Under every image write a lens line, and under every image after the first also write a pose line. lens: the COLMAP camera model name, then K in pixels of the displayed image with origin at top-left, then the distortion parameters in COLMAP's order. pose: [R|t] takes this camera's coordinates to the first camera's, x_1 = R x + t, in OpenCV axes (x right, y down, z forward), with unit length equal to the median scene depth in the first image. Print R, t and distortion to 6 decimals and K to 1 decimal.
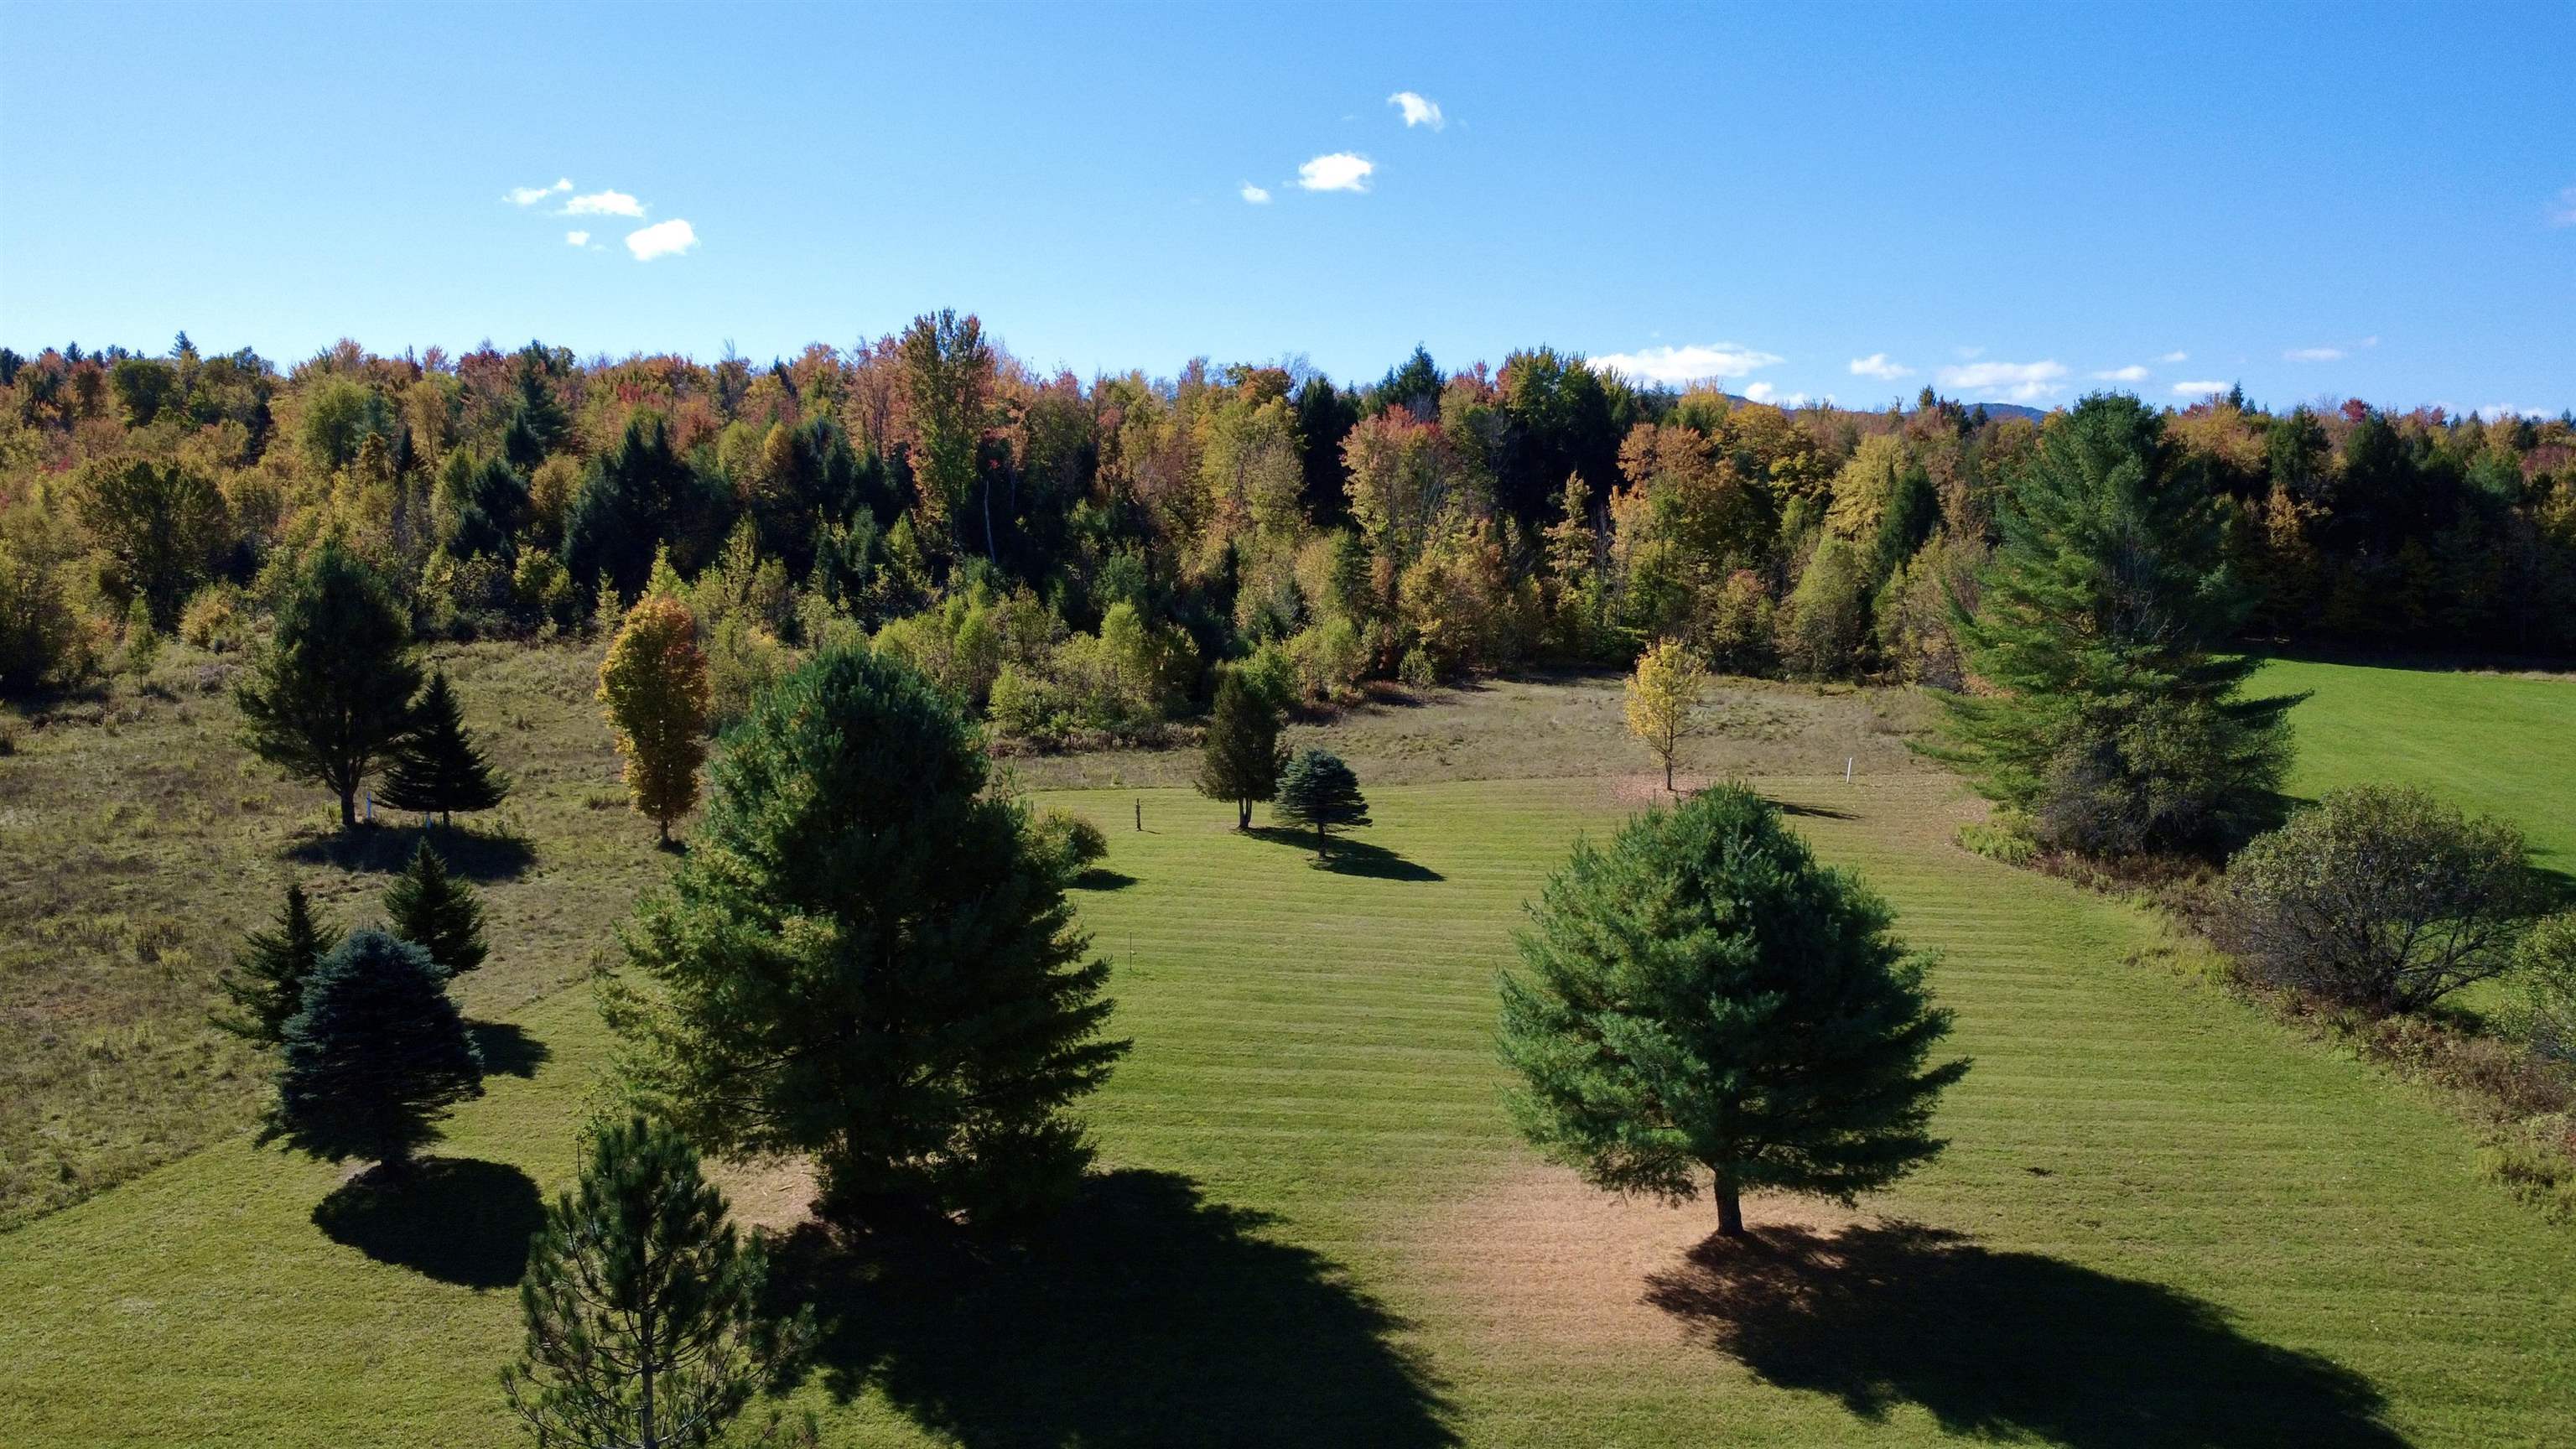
lens RADIAL K [[1875.9, 0, 1288.0], [0, 1875.9, 724.5], [0, 0, 1]] dist [-0.005772, 0.004433]
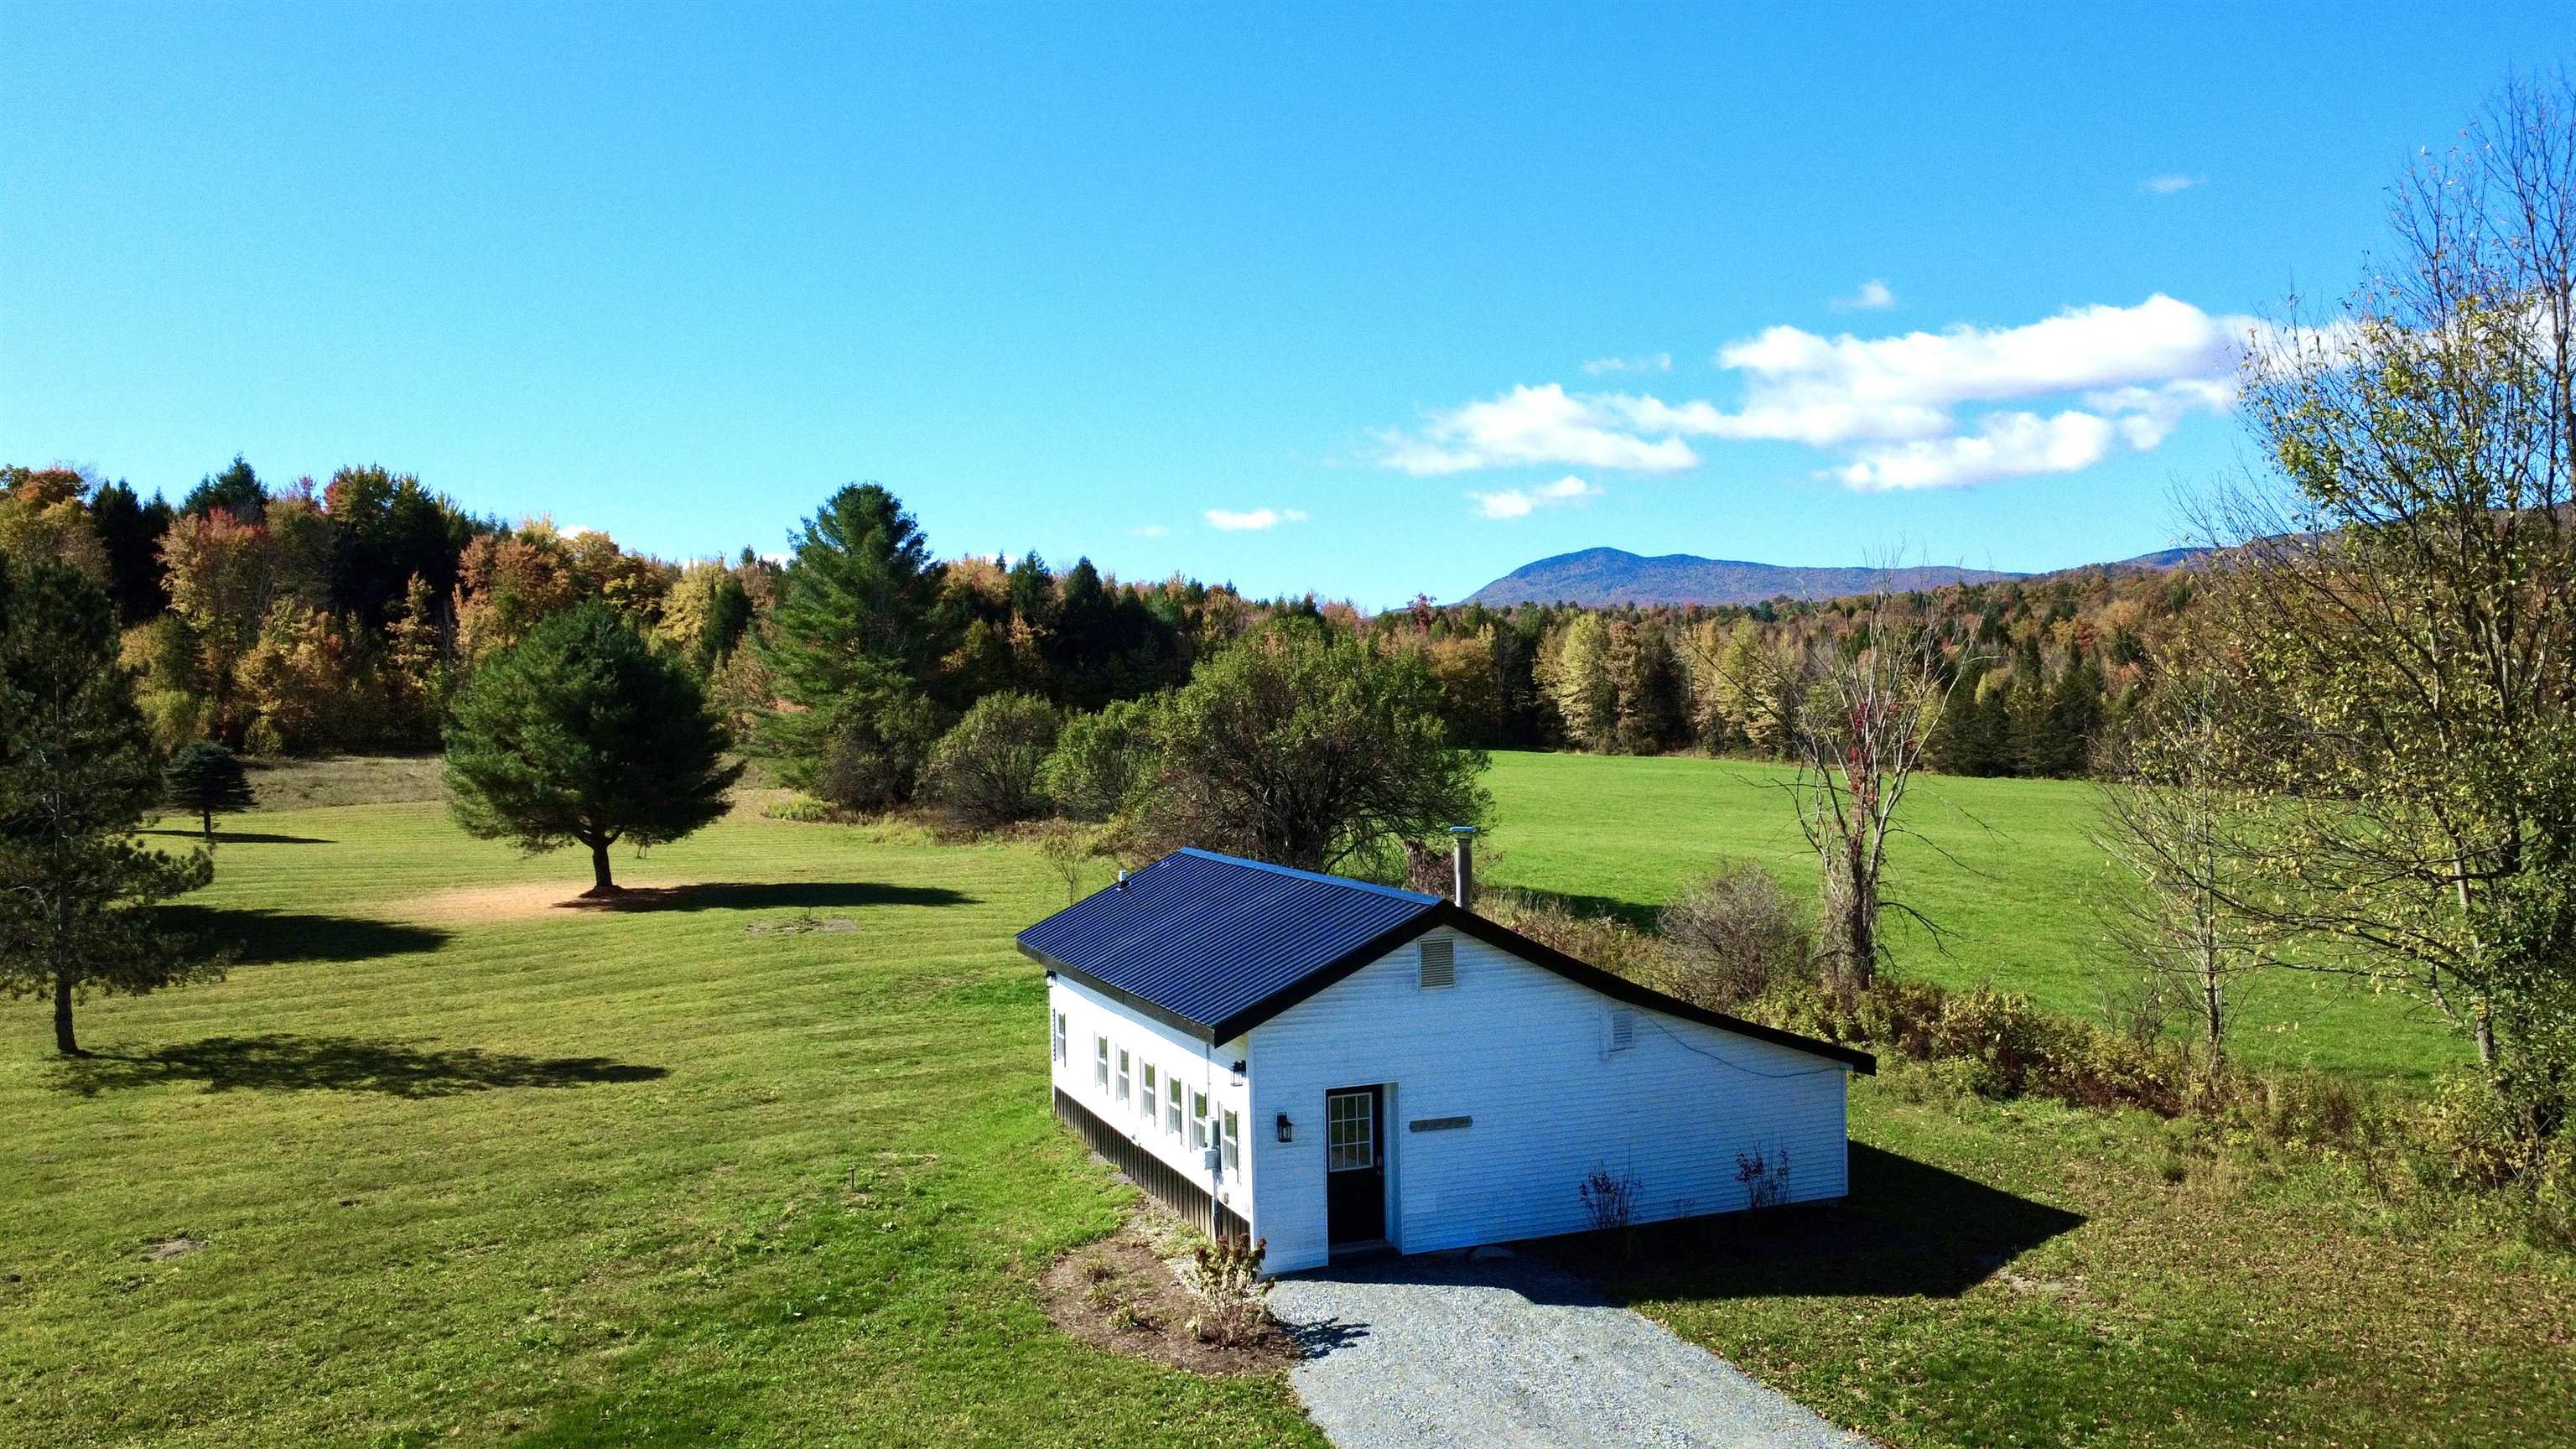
lens RADIAL K [[1873.4, 0, 1288.0], [0, 1873.4, 724.5], [0, 0, 1]] dist [0.001279, -0.004777]
pose [[0.824357, -0.004502, 0.566052, -0.043706], [0.060833, 0.994882, -0.080681, 0.069847], [-0.562792, 0.100944, 0.820412, -0.152190]]
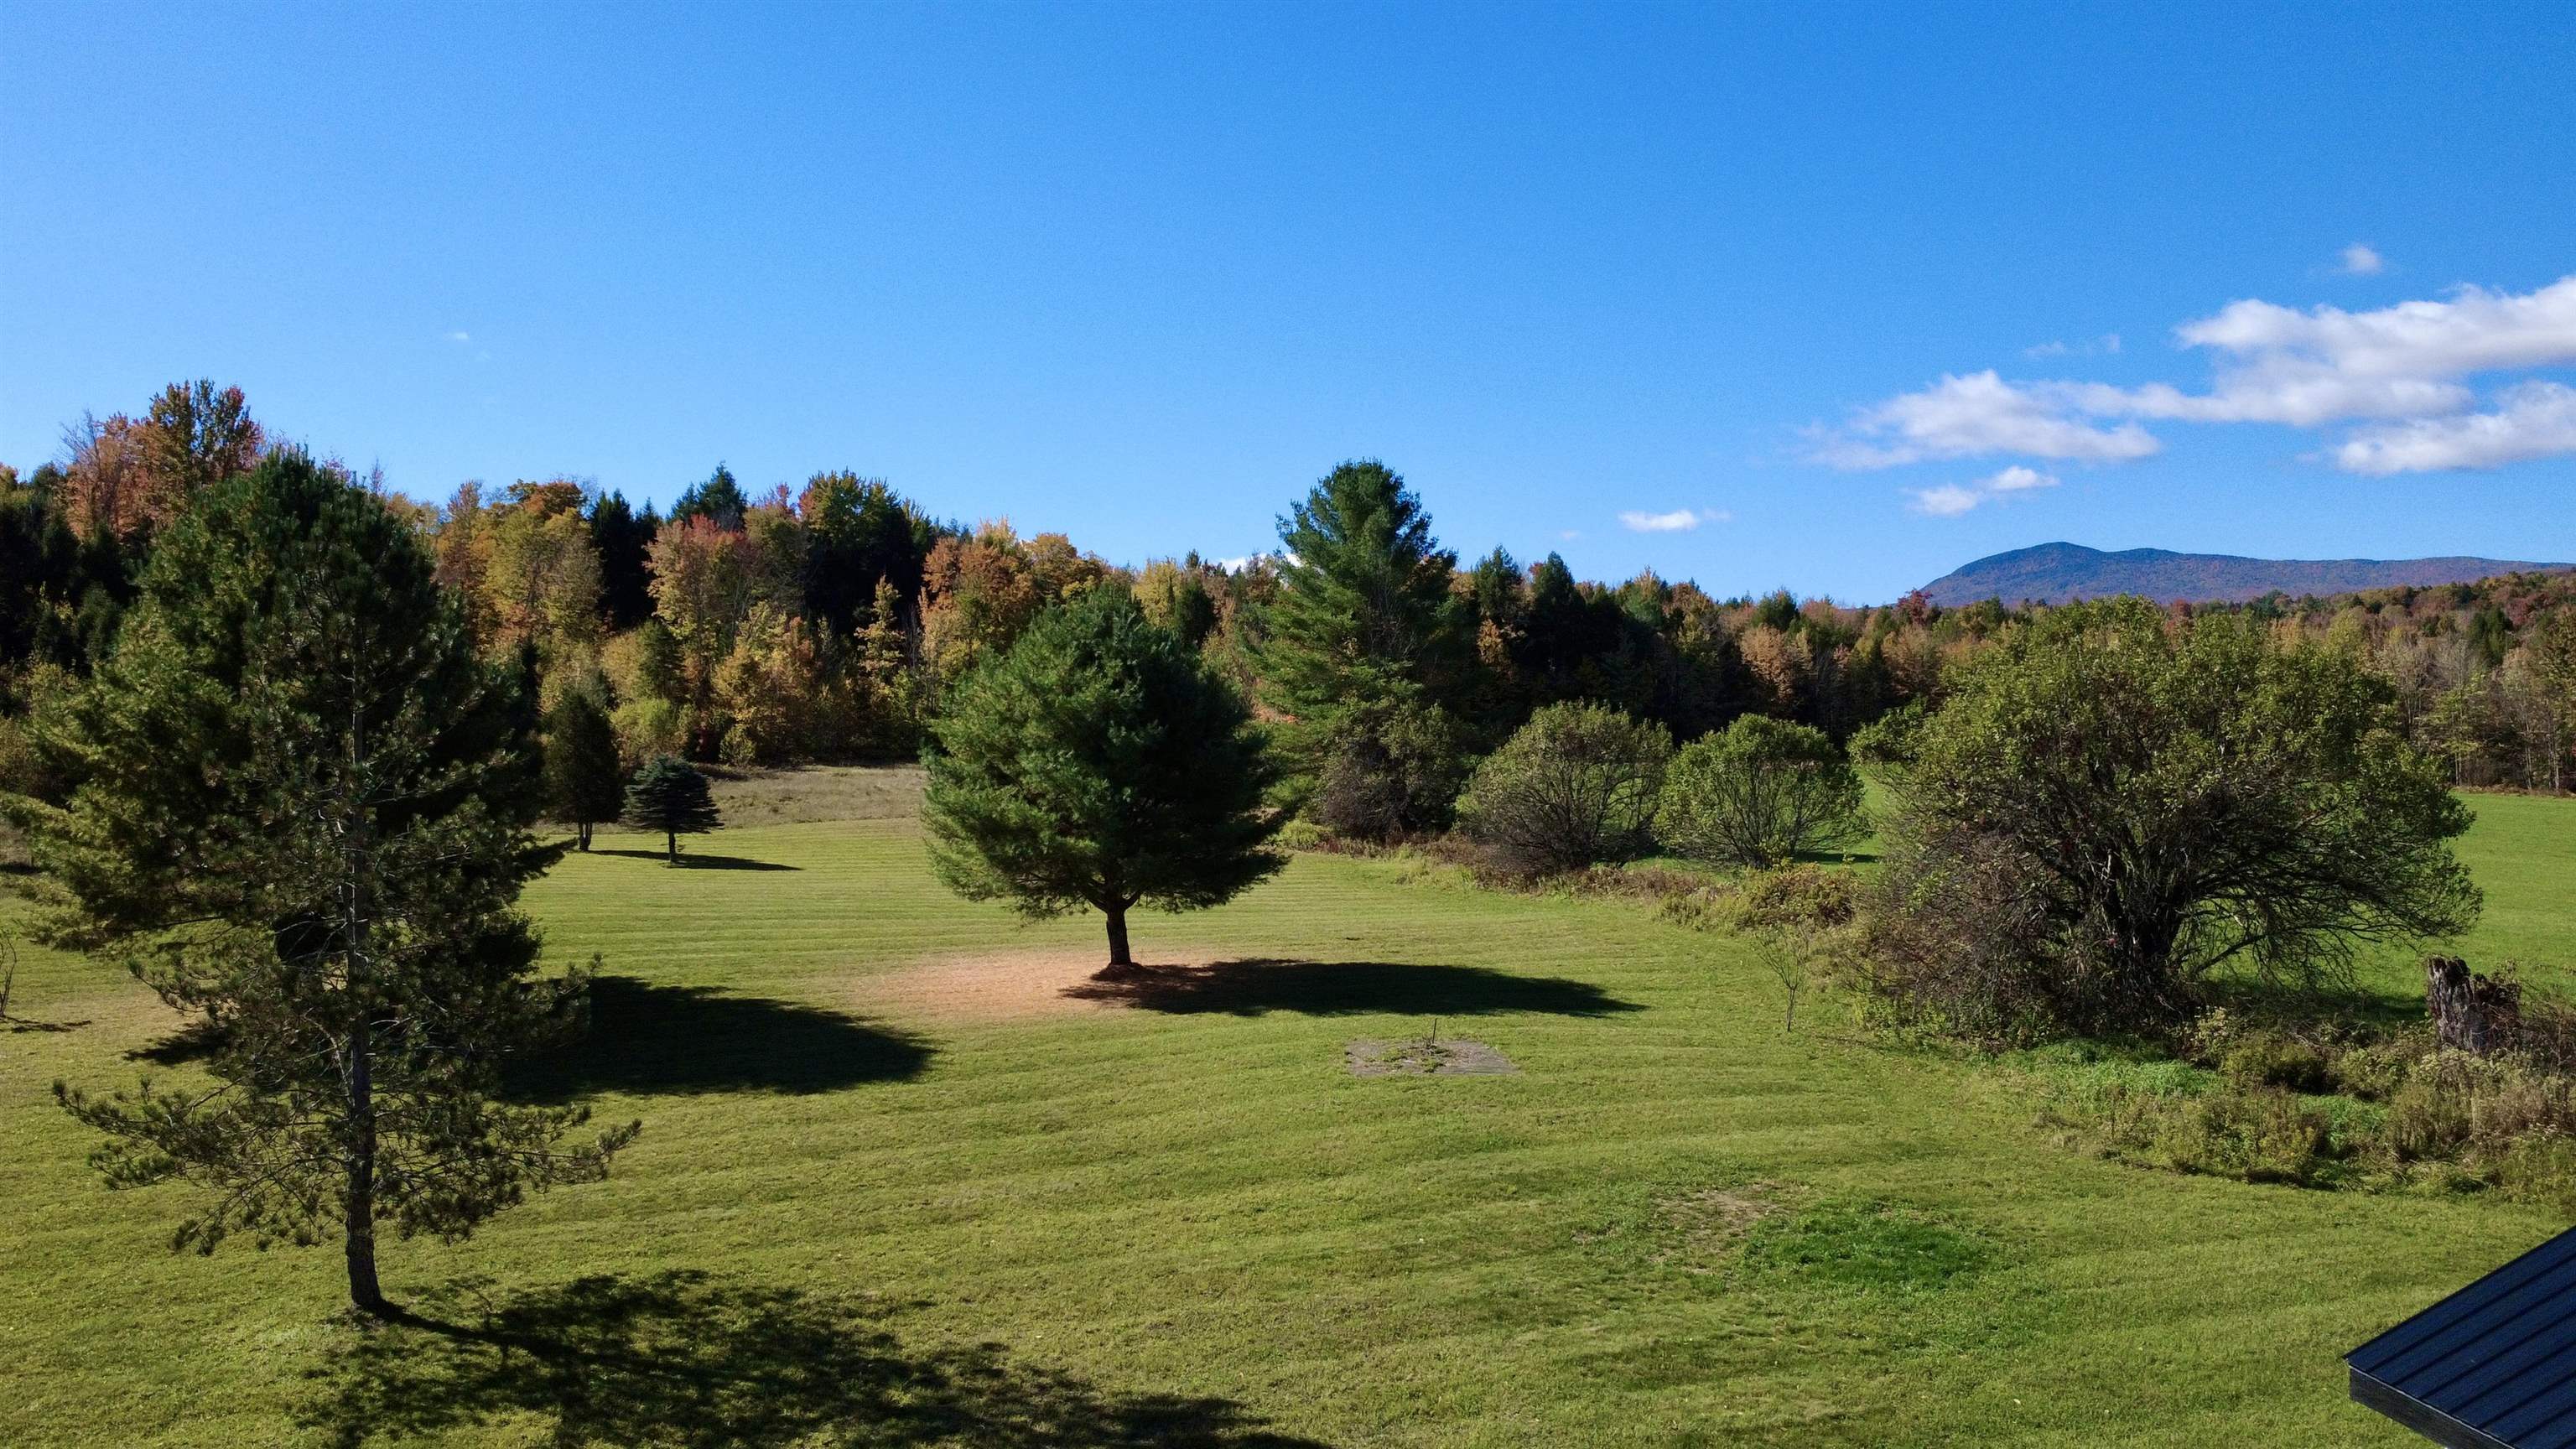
lens RADIAL K [[1875.9, 0, 1288.0], [0, 1875.9, 724.5], [0, 0, 1]] dist [-0.005772, 0.004433]
pose [[0.928689, -0.000155, 0.370861, -0.025852], [0.037814, 0.994828, -0.094275, 0.055343], [-0.368928, 0.101576, 0.923891, -0.038759]]
